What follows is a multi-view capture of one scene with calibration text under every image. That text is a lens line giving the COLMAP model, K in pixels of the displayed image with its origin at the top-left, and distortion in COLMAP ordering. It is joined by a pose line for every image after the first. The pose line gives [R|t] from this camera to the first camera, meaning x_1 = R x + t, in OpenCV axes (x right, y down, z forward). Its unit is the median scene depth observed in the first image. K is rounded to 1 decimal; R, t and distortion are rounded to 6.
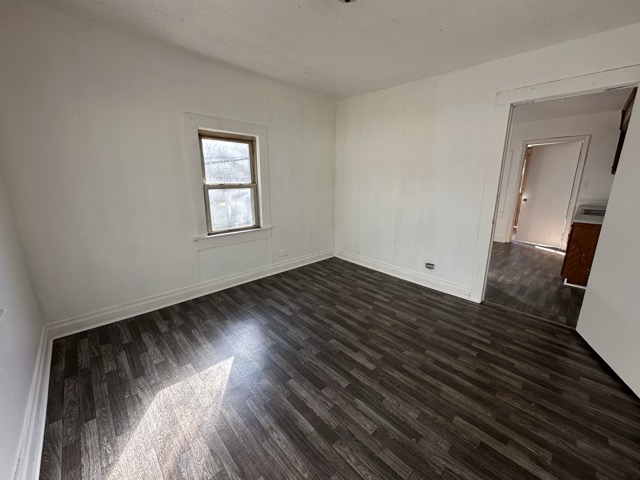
lens RADIAL K [[254.0, 0, 320.7], [0, 254.0, 237.4], [0, 0, 1]] dist [-0.001068, 0.000168]
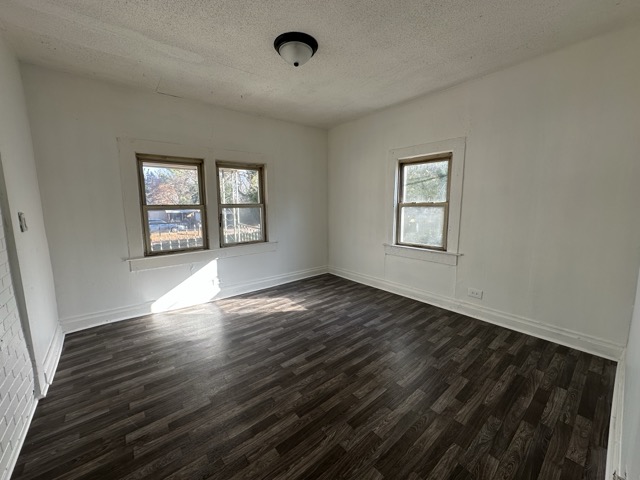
lens RADIAL K [[254.0, 0, 320.7], [0, 254.0, 237.4], [0, 0, 1]] dist [-0.001068, 0.000168]
pose [[-0.075371, 0.127543, -0.988965, 0.797557], [-0.214466, 0.966502, 0.140991, -0.138743], [0.973819, 0.222726, -0.045492, 0.719433]]
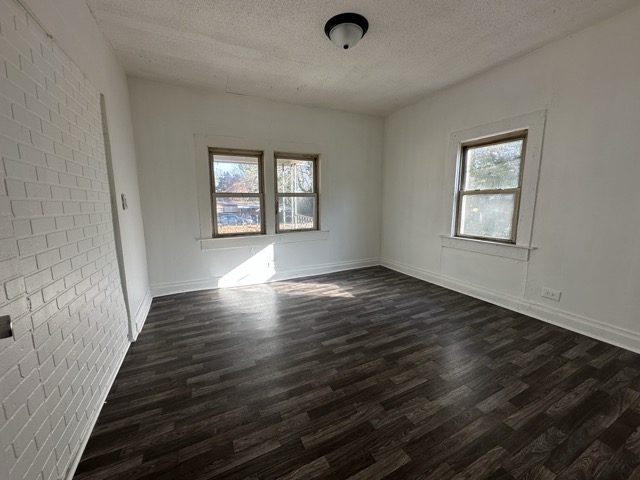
lens RADIAL K [[254.0, 0, 320.7], [0, 254.0, 237.4], [0, 0, 1]] dist [-0.001068, 0.000168]
pose [[-0.304003, 0.133036, -0.943336, 0.803145], [-0.207866, 0.957080, 0.201962, -0.109204], [0.929717, 0.257485, -0.263302, 0.771653]]
